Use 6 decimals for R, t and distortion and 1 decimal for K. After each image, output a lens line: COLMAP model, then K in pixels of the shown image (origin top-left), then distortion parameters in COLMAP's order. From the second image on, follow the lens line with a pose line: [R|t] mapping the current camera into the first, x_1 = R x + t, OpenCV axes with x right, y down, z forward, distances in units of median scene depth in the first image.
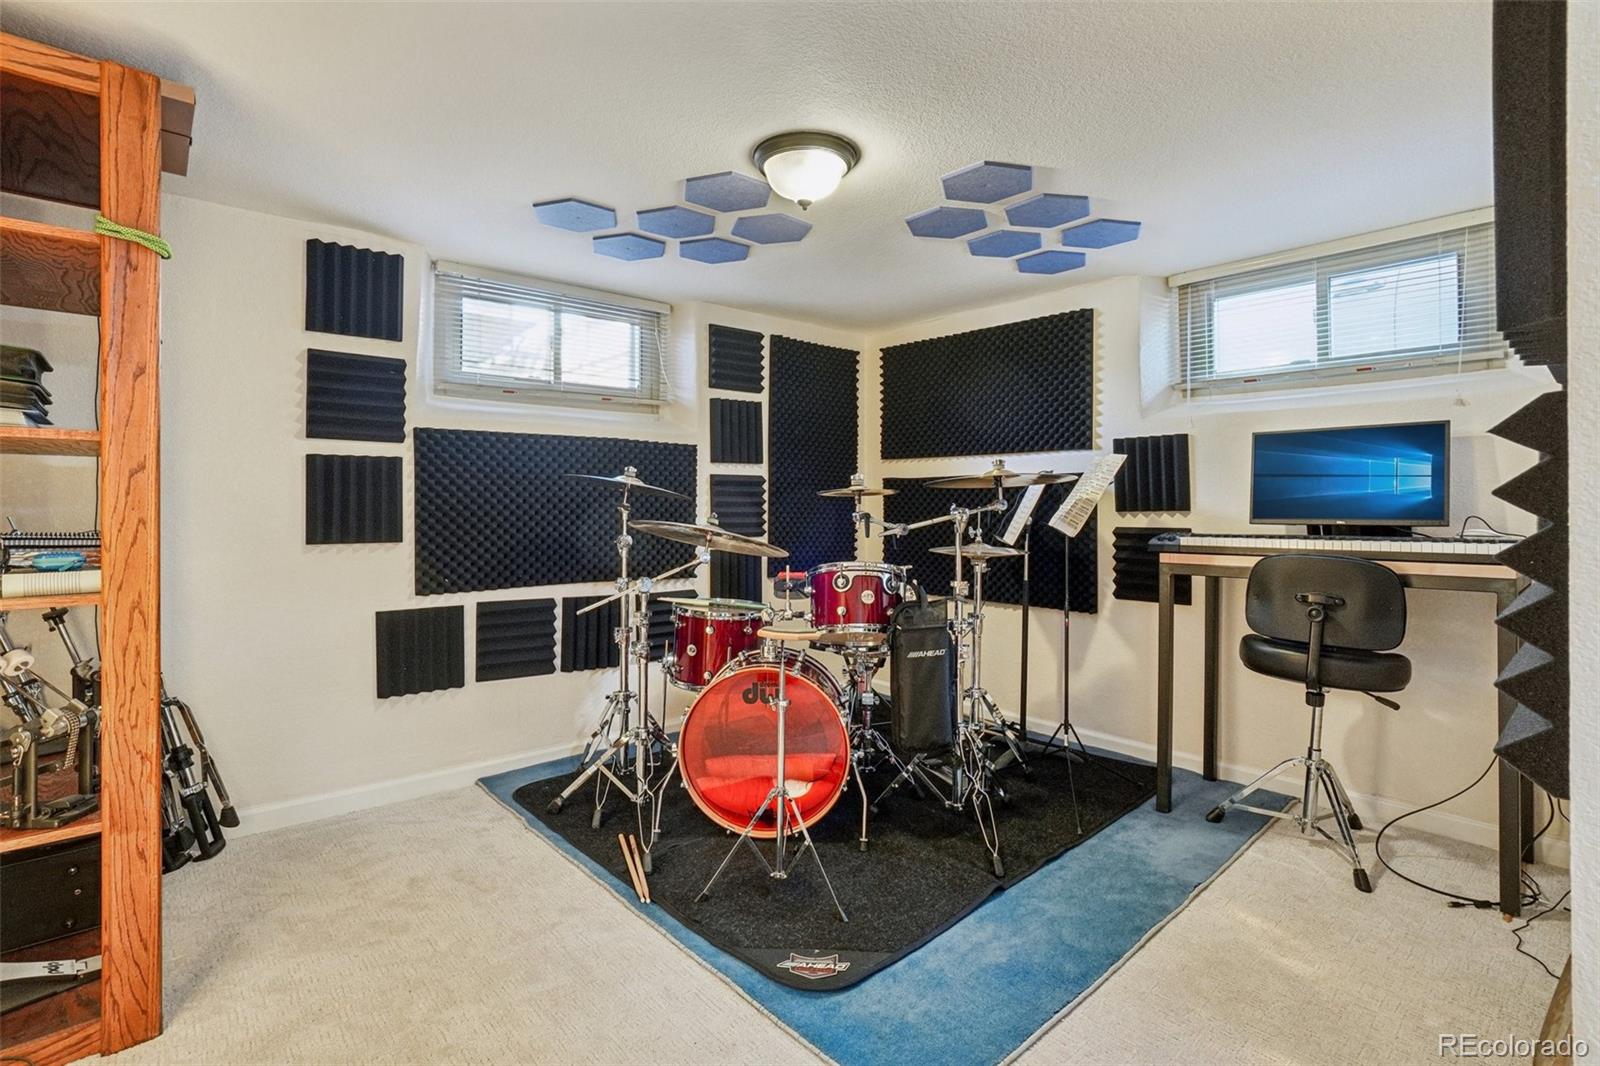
lens RADIAL K [[804.2, 0, 799.4], [0, 804.2, 507.3], [0, 0, 1]] dist [0.000187, 0.000412]
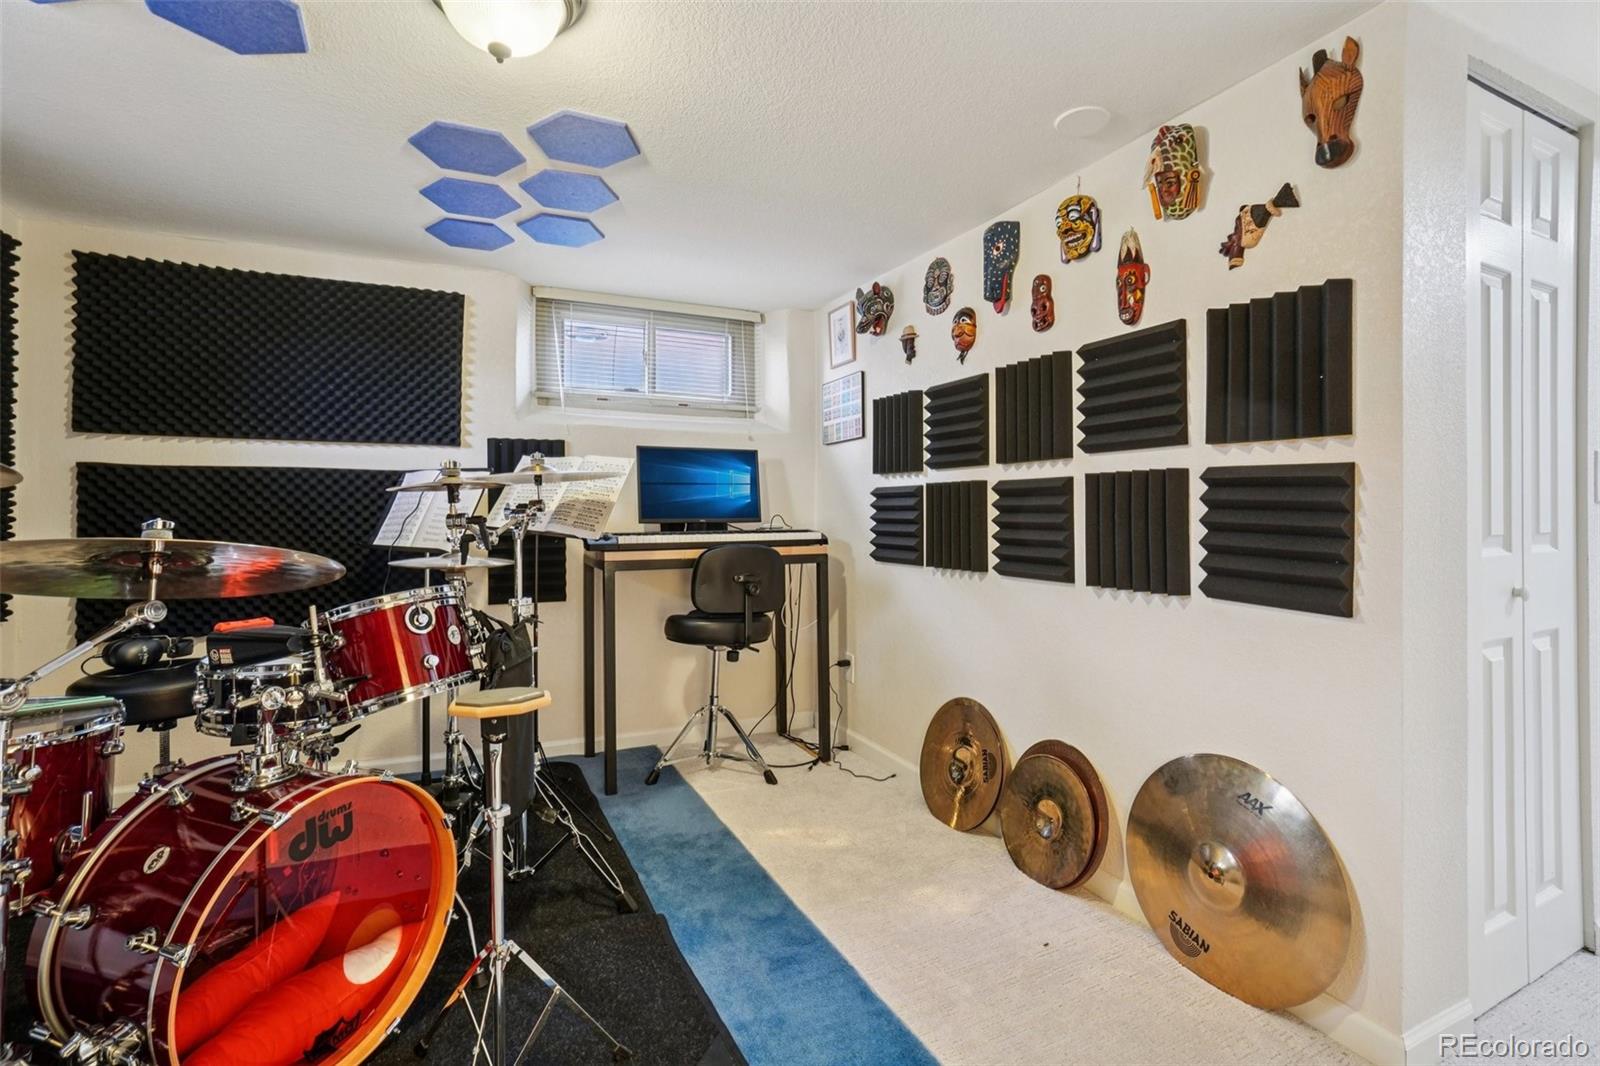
lens RADIAL K [[734.3, 0, 797.0], [0, 734.3, 509.6], [0, 0, 1]] dist [-0.038340, 0.000023]
pose [[0.280795, 0.001030, 0.959767, -0.435716], [0.002858, 0.999994, -0.001910, 0.003750], [-0.959763, 0.003279, 0.280791, 0.523699]]
